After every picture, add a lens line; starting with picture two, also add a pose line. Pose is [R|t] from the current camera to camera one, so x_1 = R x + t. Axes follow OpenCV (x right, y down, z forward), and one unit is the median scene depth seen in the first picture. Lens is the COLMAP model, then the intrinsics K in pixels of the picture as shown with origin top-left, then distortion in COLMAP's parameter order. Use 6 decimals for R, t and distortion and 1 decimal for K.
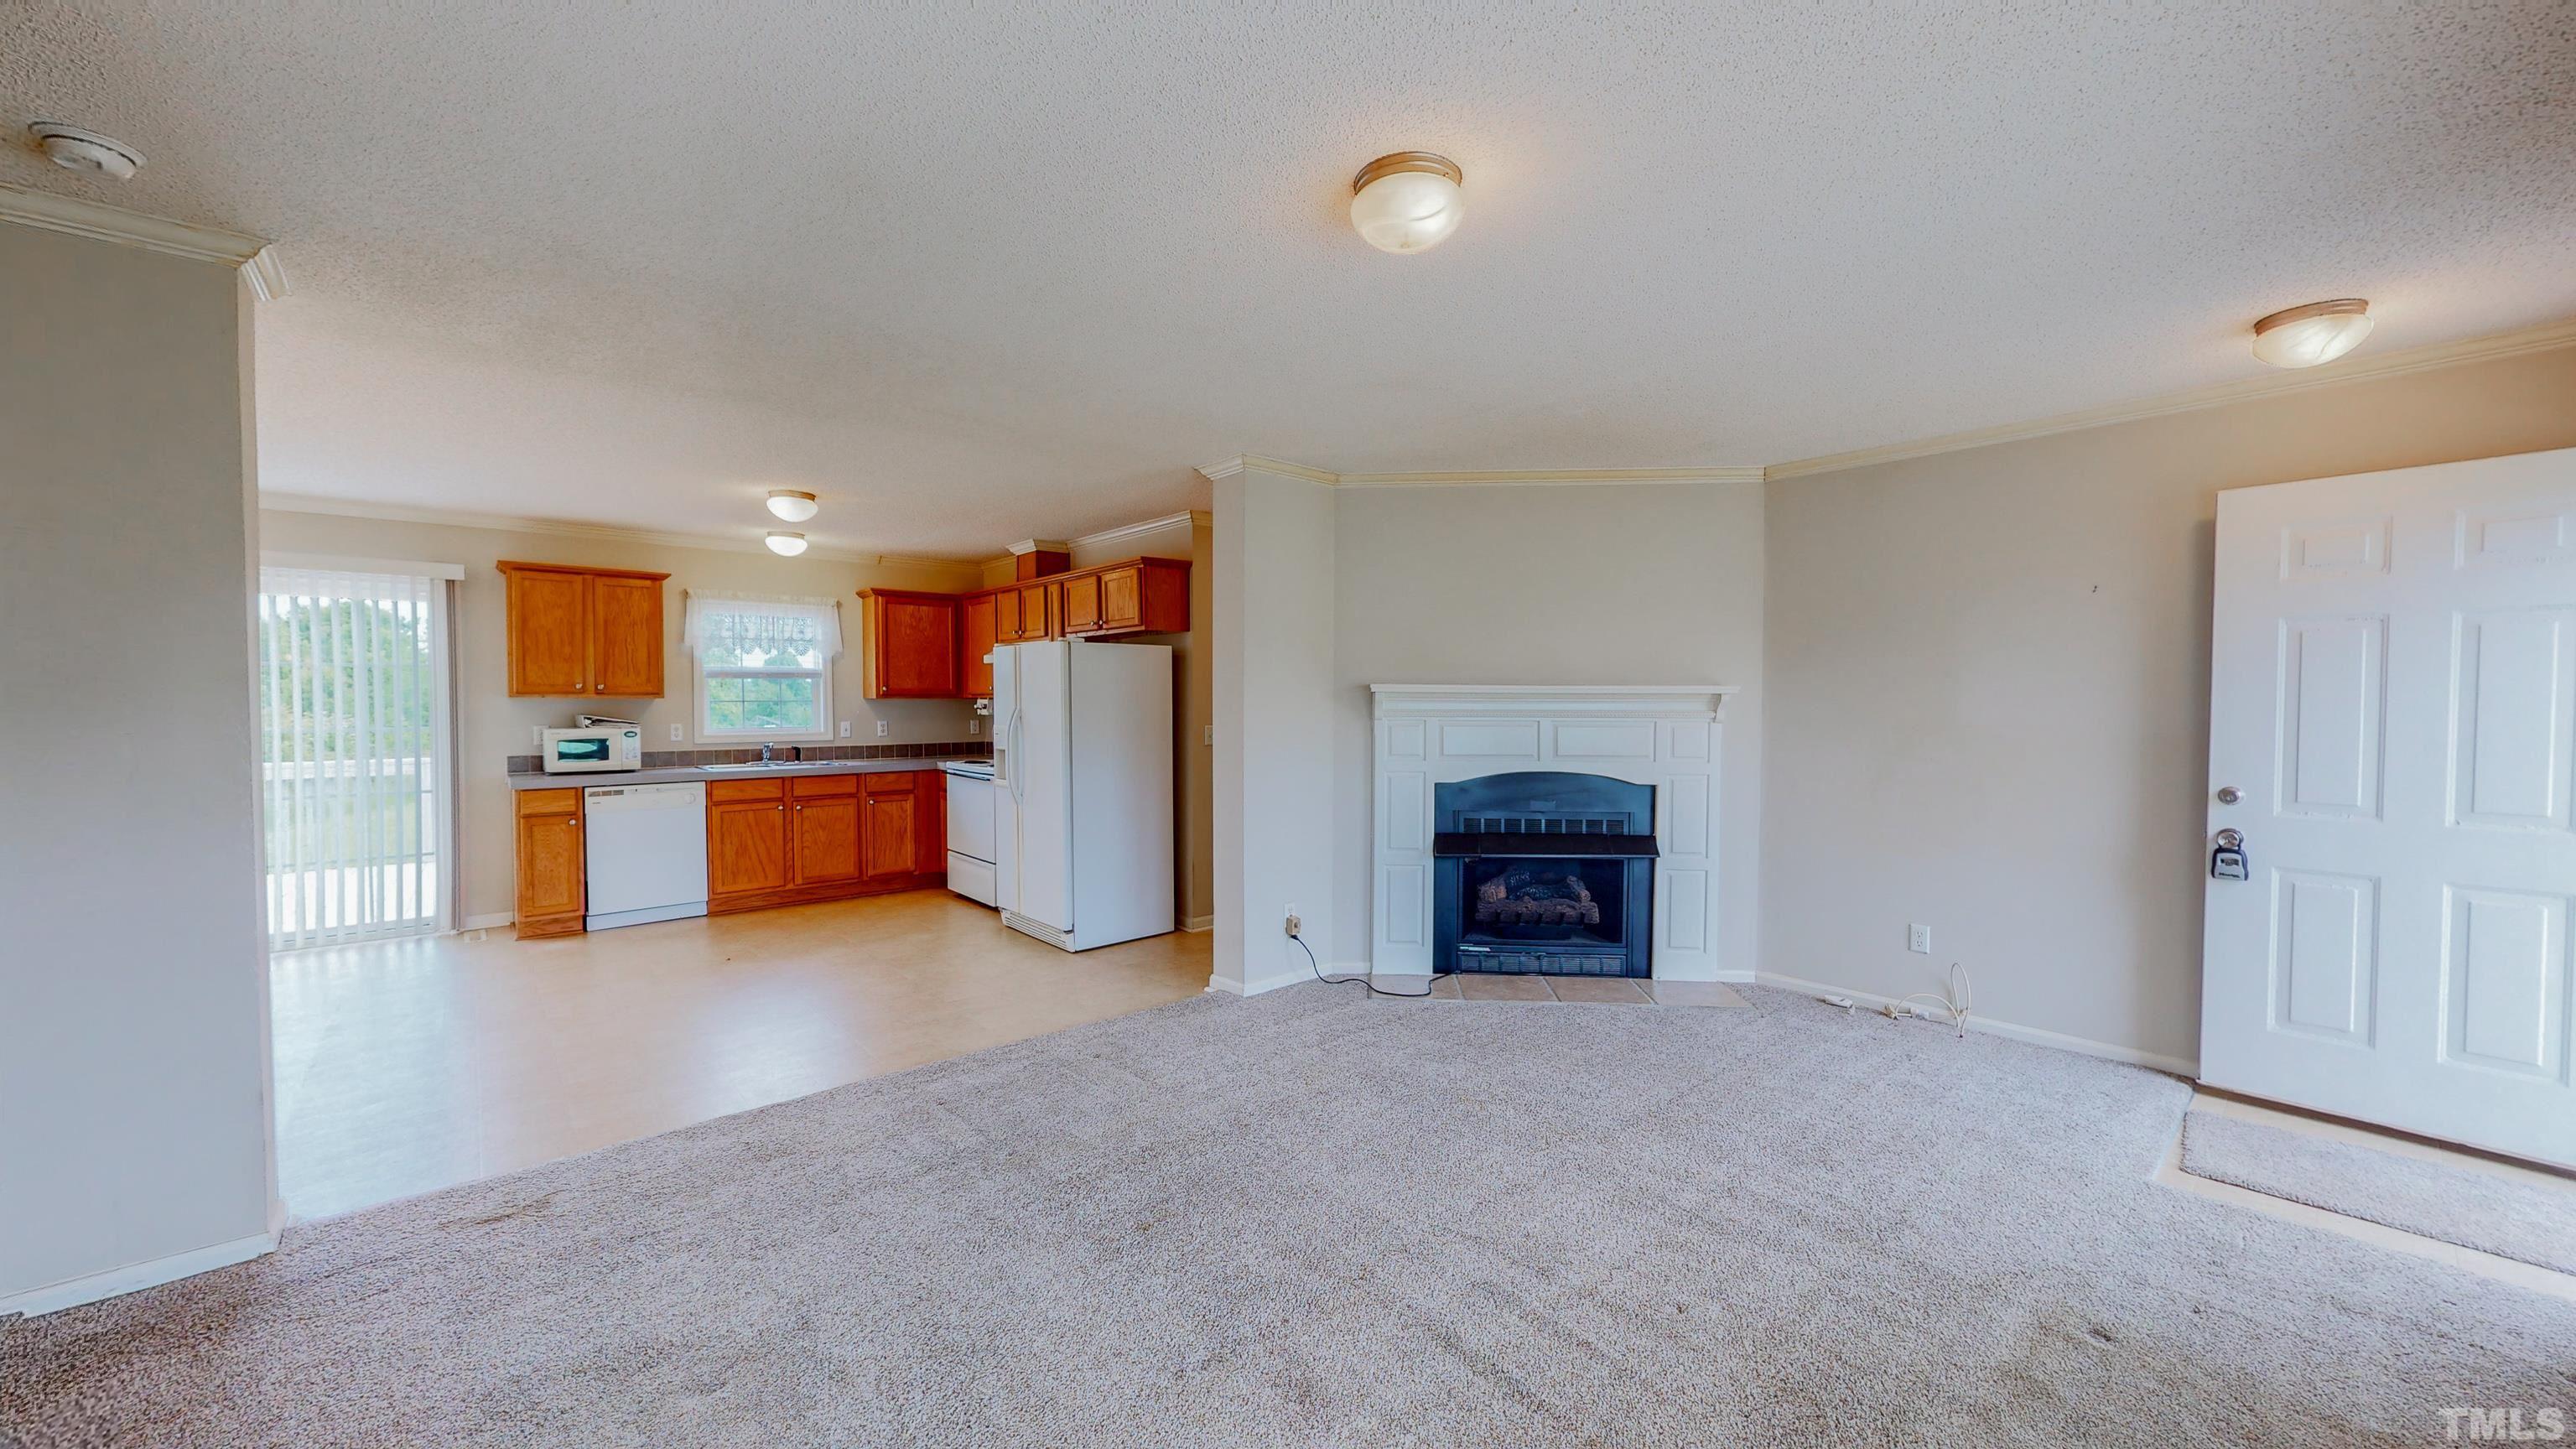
lens RADIAL K [[944.4, 0, 1287.2], [0, 944.4, 728.0], [0, 0, 1]] dist [-0.000268, 0.000192]
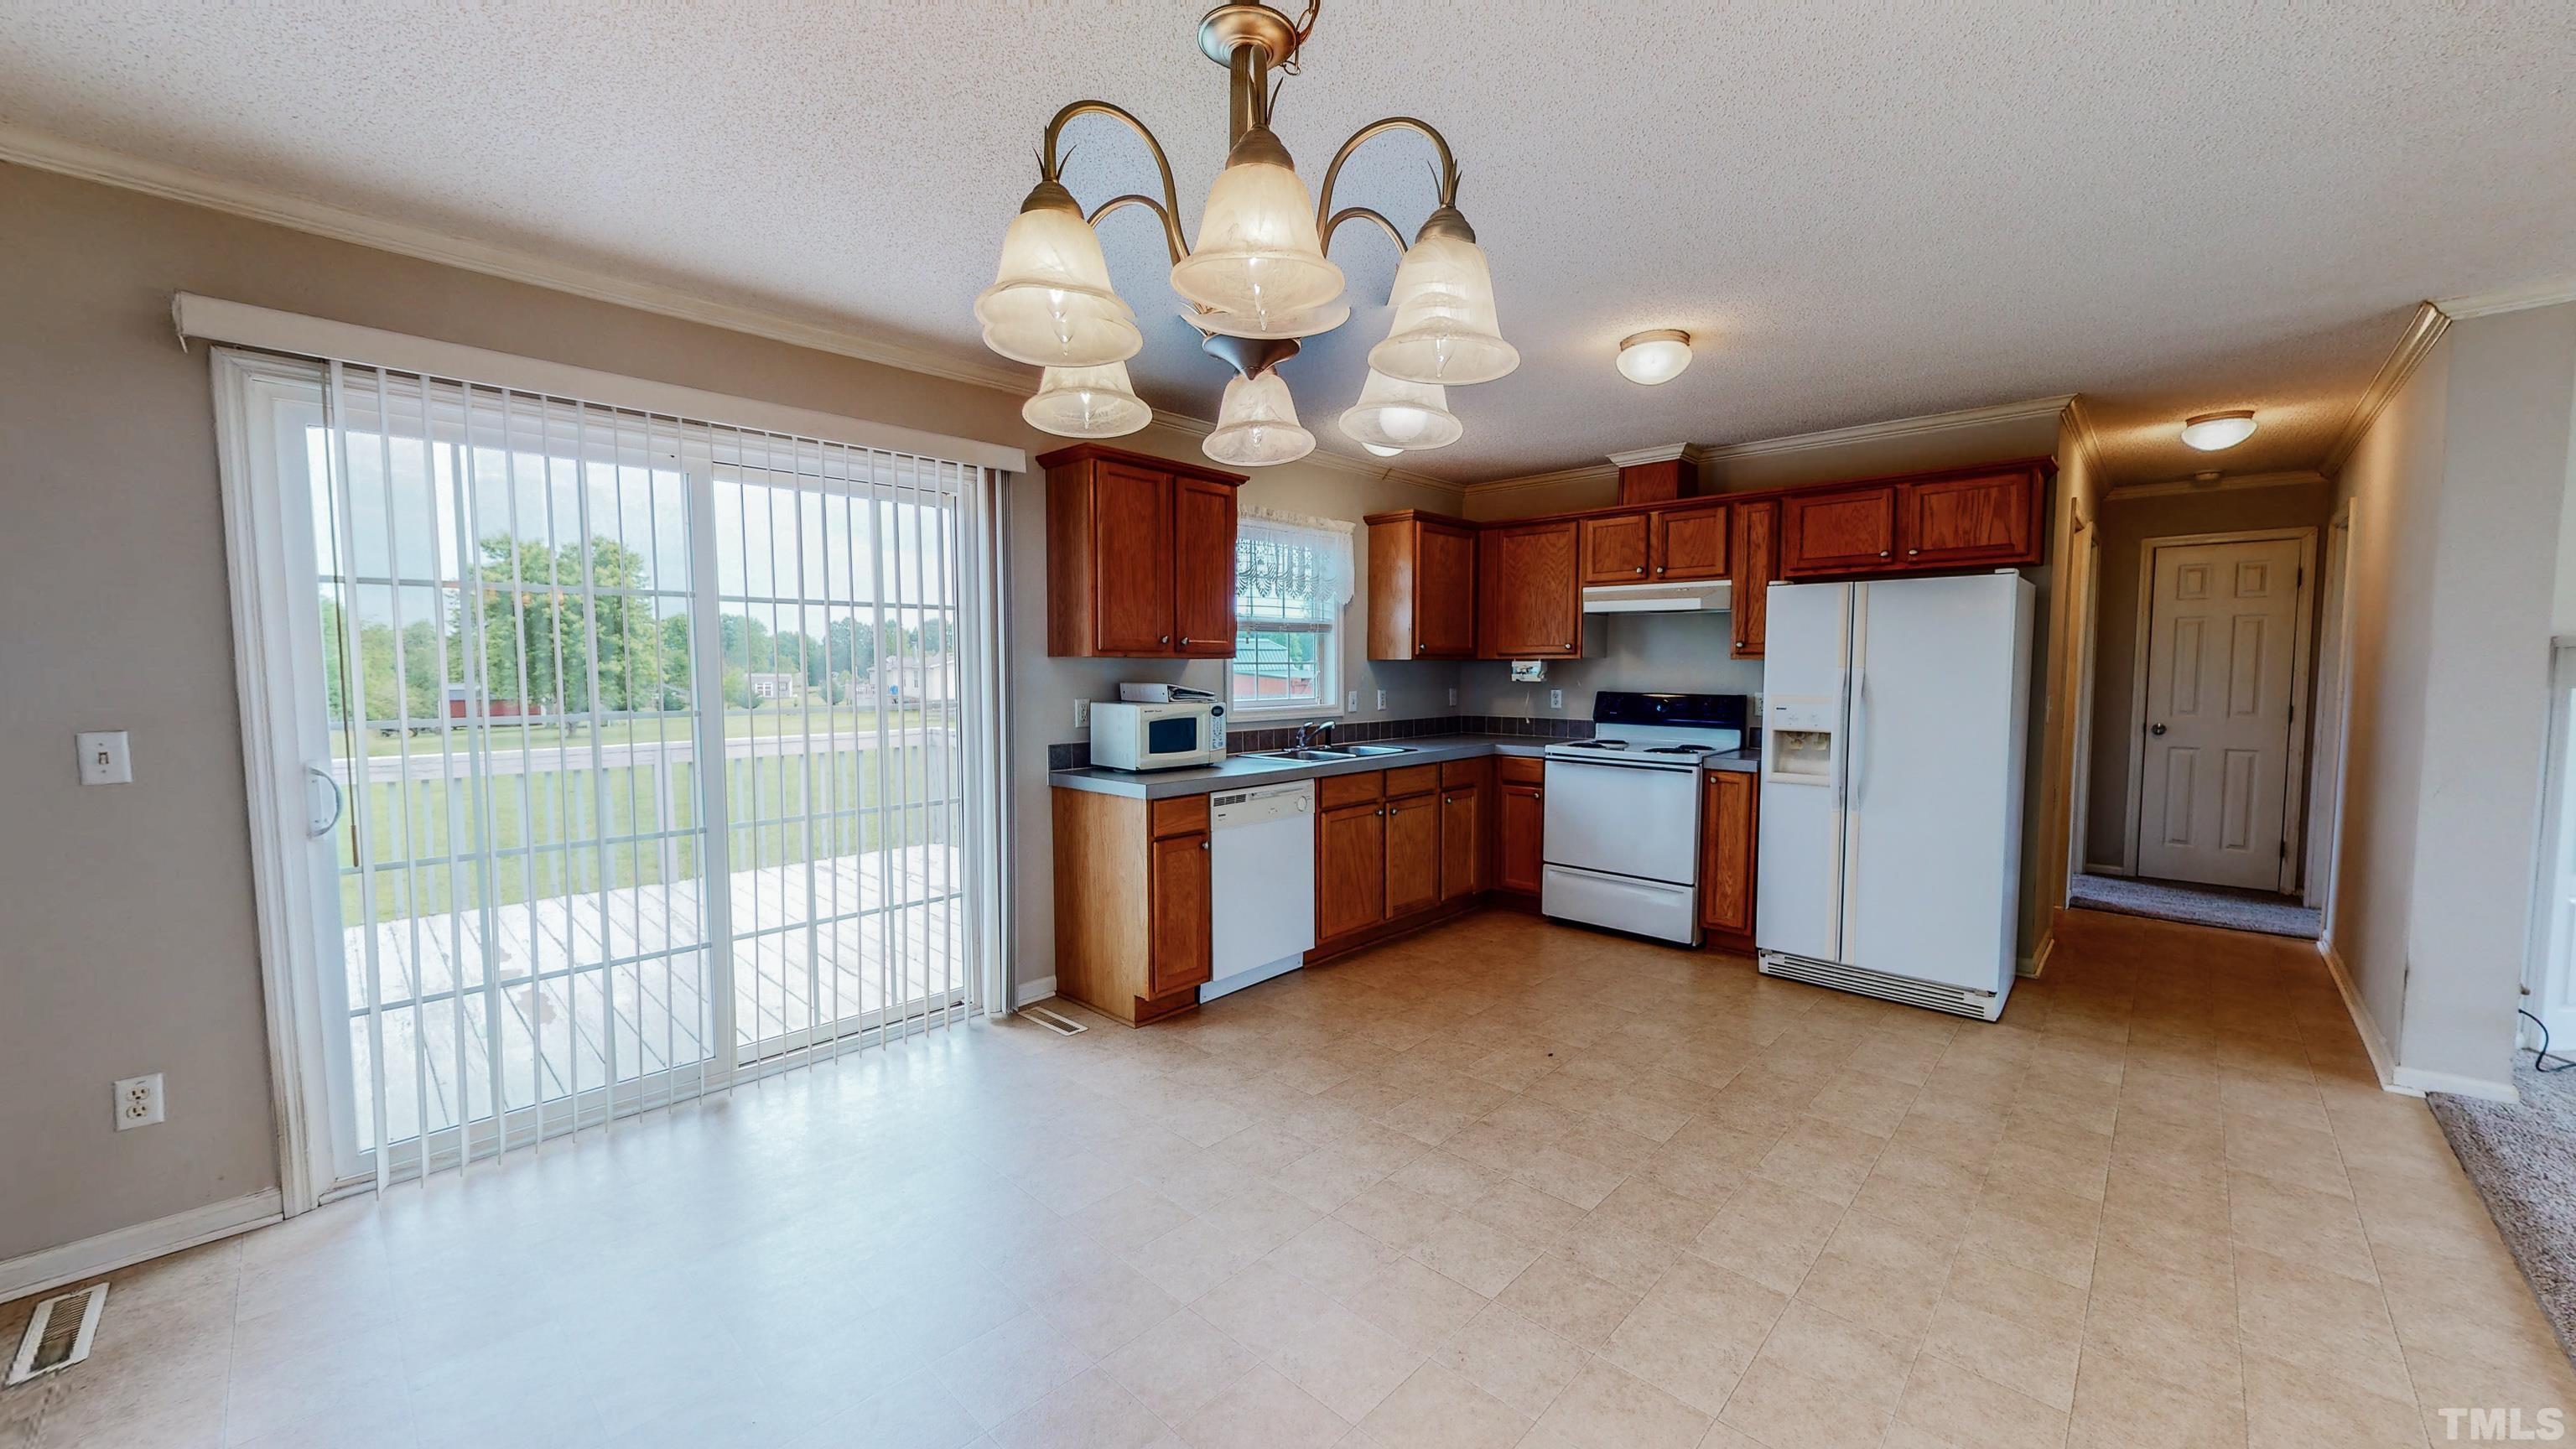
lens RADIAL K [[944.4, 0, 1287.2], [0, 944.4, 728.0], [0, 0, 1]] dist [-0.000268, 0.000192]
pose [[0.995276, -0.006219, 0.096887, -0.748955], [0.002699, 0.999333, 0.036418, -0.006053], [-0.097049, -0.035984, 0.994629, 0.332884]]
